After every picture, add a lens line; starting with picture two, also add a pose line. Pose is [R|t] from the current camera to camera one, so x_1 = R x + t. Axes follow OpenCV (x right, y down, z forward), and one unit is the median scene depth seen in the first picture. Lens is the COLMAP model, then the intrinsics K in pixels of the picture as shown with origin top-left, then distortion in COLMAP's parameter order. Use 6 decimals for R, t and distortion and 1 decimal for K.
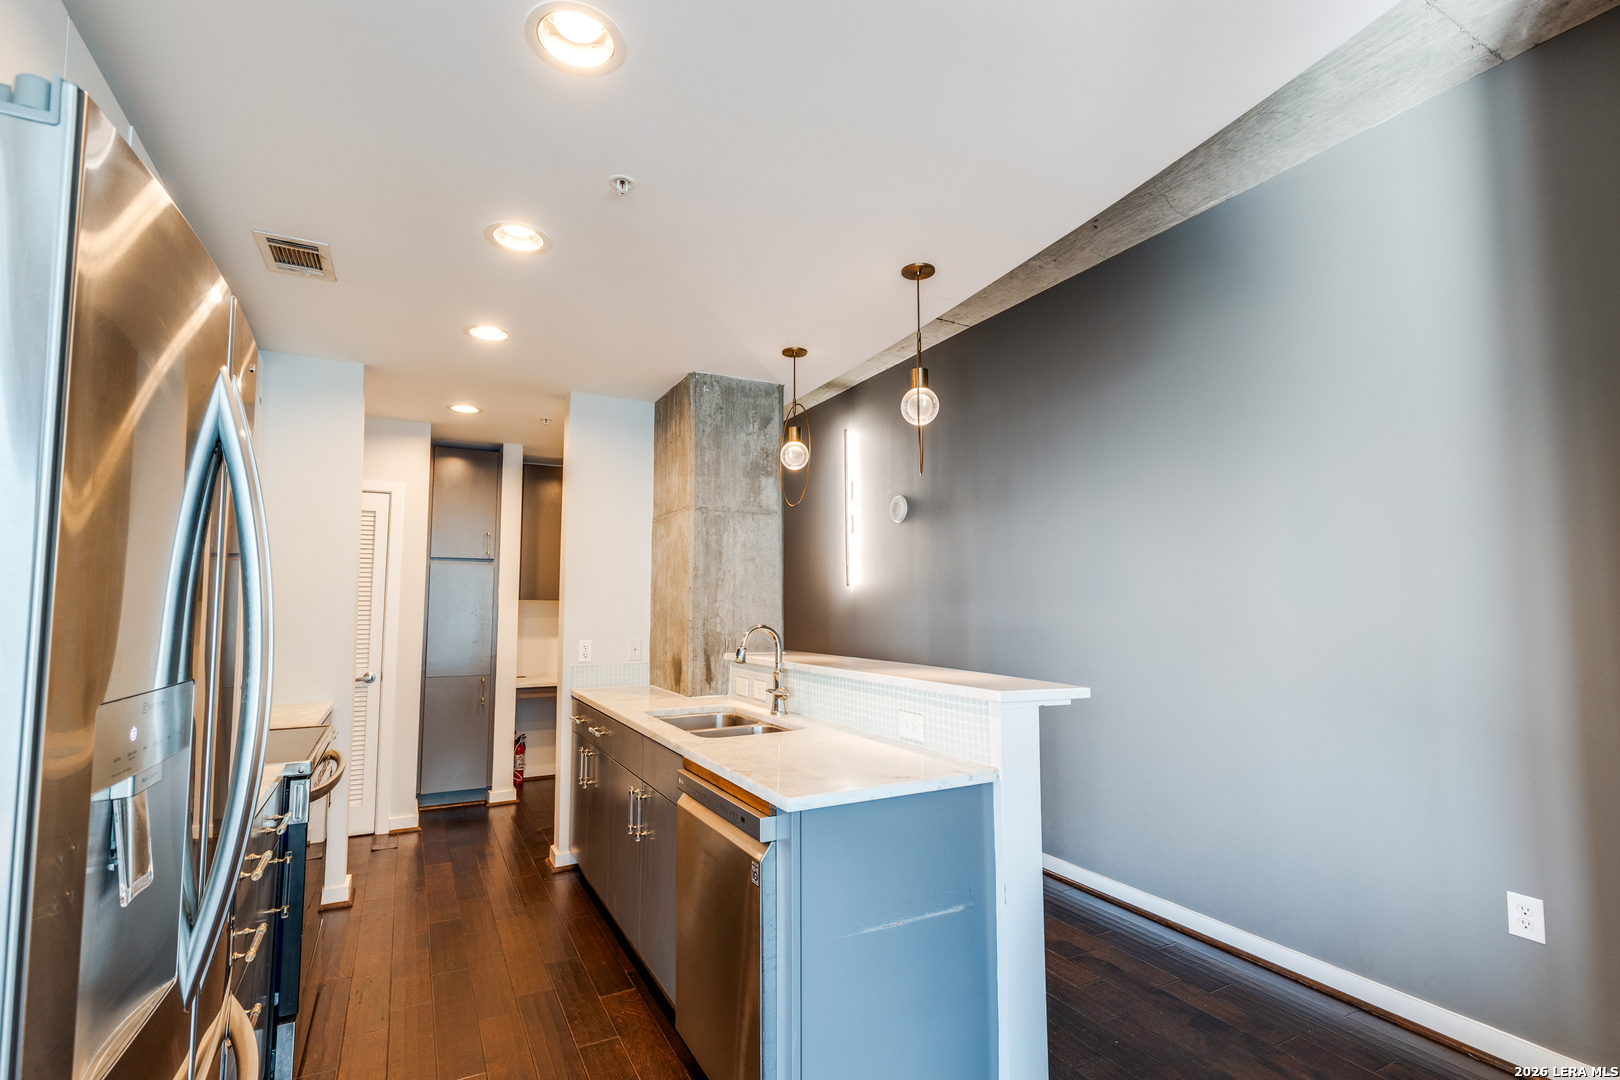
lens RADIAL K [[734.7, 0, 803.5], [0, 734.7, 546.1], [0, 0, 1]] dist [0.003969, 0.000583]
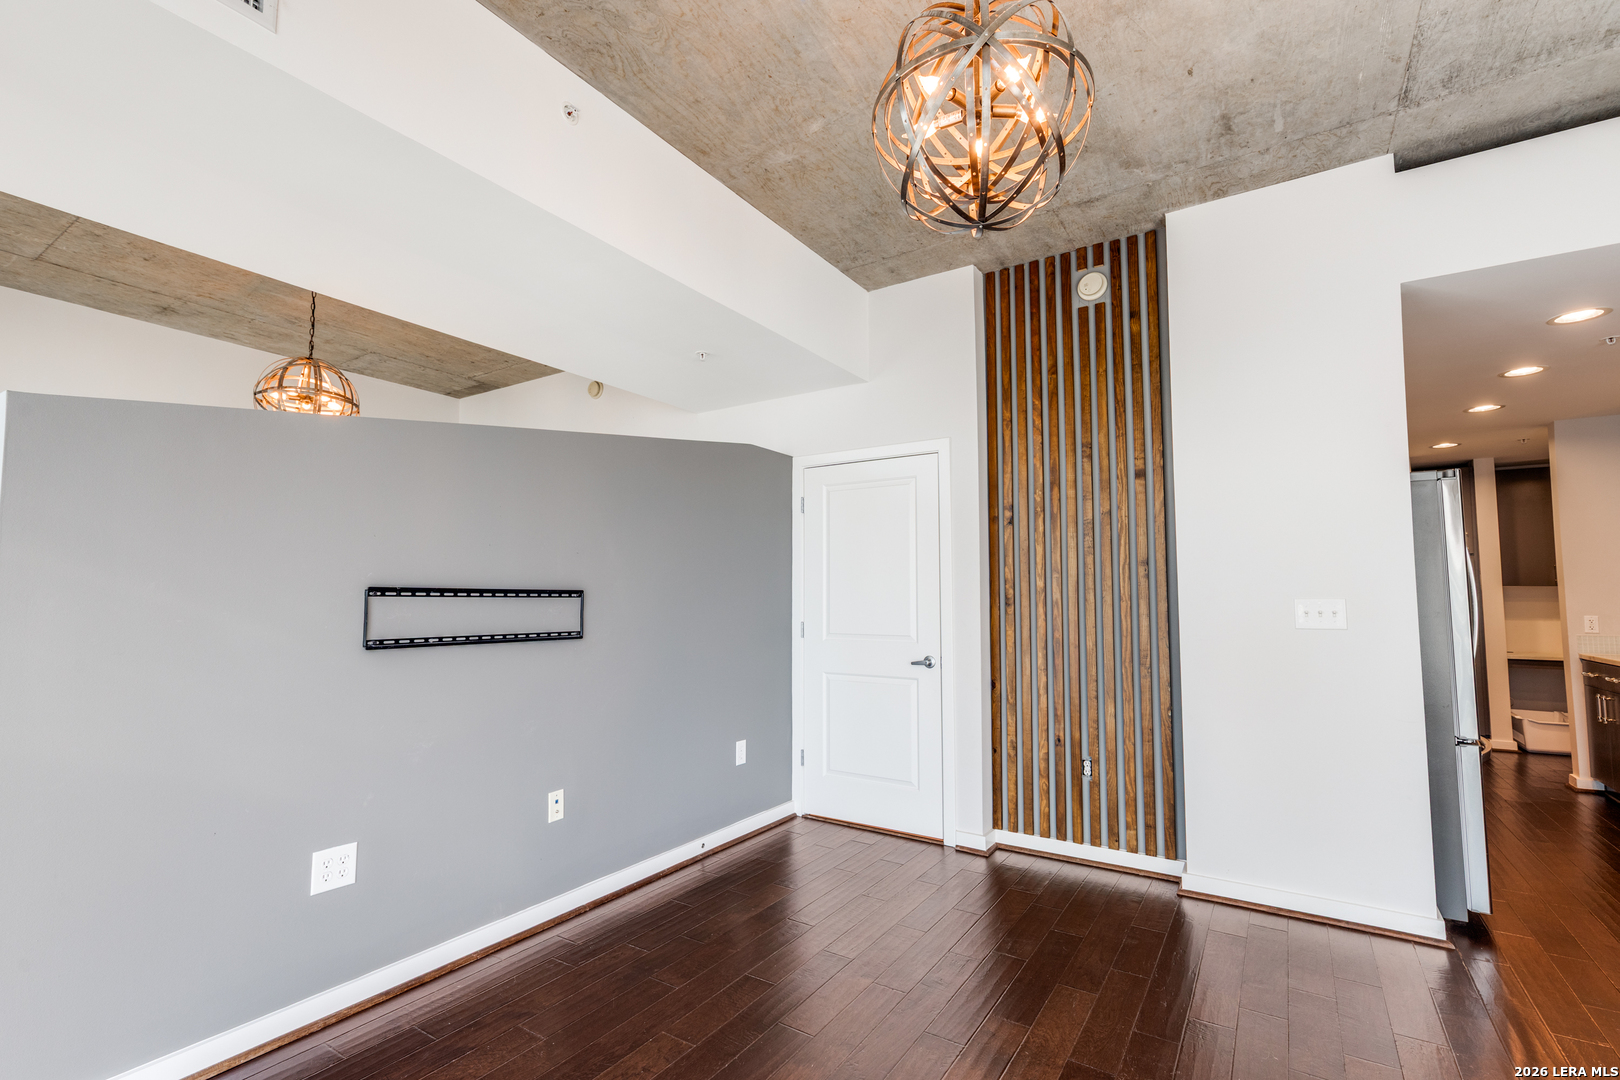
lens RADIAL K [[734.7, 0, 806.4], [0, 734.7, 538.6], [0, 0, 1]] dist [0.003969, 0.000583]
pose [[0.442127, -0.063027, -0.894735, 0.190621], [0.069316, 0.996946, -0.035975, -0.040948], [0.894270, -0.046114, 0.445145, -0.578259]]
